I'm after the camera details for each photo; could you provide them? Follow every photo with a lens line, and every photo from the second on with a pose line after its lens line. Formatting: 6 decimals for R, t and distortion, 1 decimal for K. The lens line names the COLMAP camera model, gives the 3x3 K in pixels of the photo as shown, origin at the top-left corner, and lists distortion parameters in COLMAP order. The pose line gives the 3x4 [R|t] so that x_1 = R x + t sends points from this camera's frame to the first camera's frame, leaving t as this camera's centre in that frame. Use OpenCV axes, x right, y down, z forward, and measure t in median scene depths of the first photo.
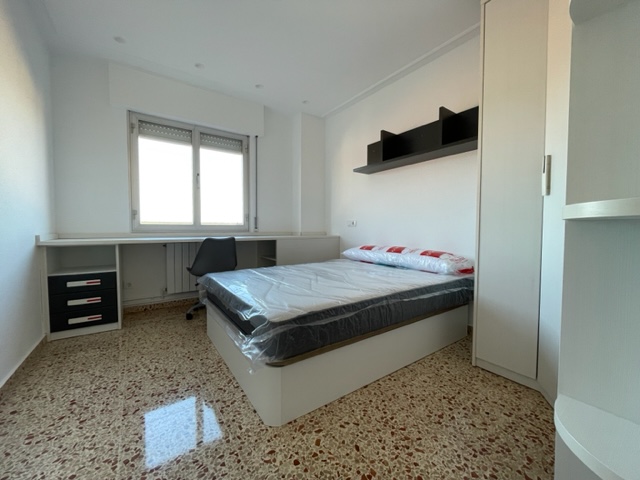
lens RADIAL K [[258.2, 0, 322.9], [0, 258.2, 241.4], [0, 0, 1]] dist [-0.004873, -0.000090]
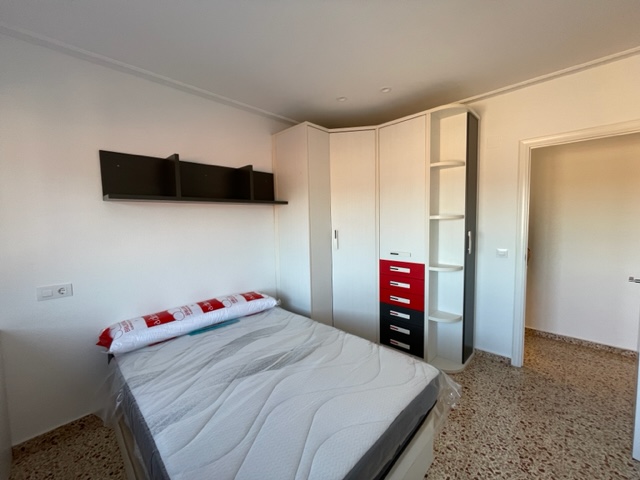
lens RADIAL K [[258.2, 0, 318.4], [0, 258.2, 238.4], [0, 0, 1]] dist [-0.004873, -0.000090]
pose [[-0.174041, -0.064269, 0.982639, -0.589709], [0.066122, 0.994853, 0.076780, -0.229331], [-0.982516, 0.078337, -0.168896, 0.767018]]
